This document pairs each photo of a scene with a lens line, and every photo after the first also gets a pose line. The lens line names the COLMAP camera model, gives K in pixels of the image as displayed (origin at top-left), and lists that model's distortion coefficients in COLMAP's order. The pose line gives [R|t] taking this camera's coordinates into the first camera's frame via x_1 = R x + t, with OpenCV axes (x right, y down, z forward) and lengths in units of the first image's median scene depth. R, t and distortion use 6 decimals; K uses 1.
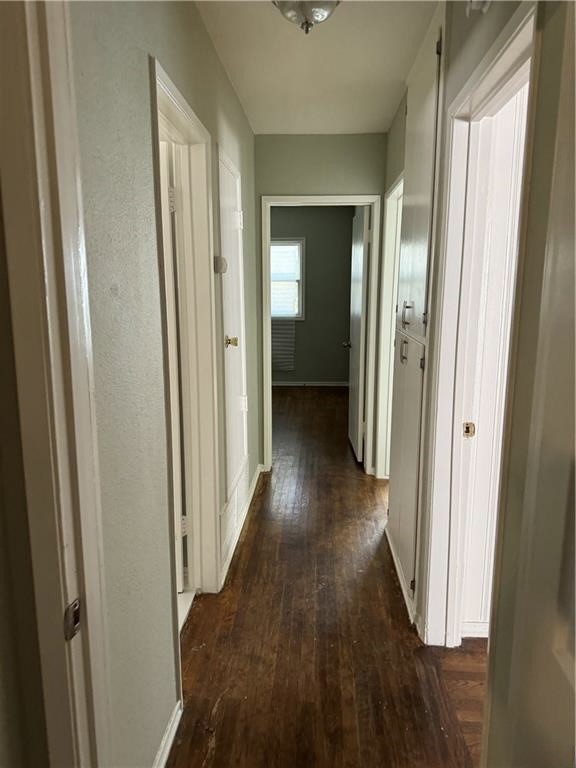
lens RADIAL K [[542.1, 0, 282.3], [0, 542.1, 384.0], [0, 0, 1]] dist [0.013797, -0.031554]
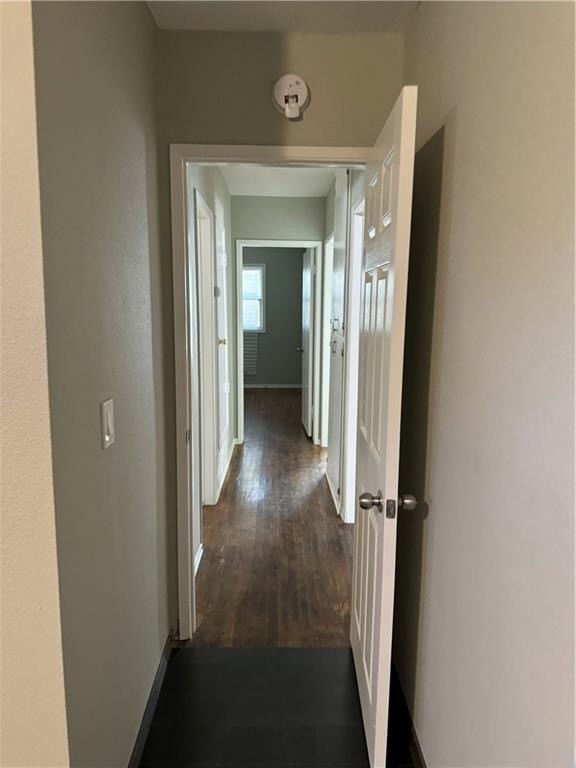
lens RADIAL K [[542.1, 0, 291.5], [0, 542.1, 386.9], [0, 0, 1]] dist [0.013797, -0.031554]
pose [[0.995398, -0.004618, 0.095717, -0.038701], [0.007044, 0.999662, -0.025023, 0.073549], [-0.095569, 0.025582, 0.995094, -0.439120]]
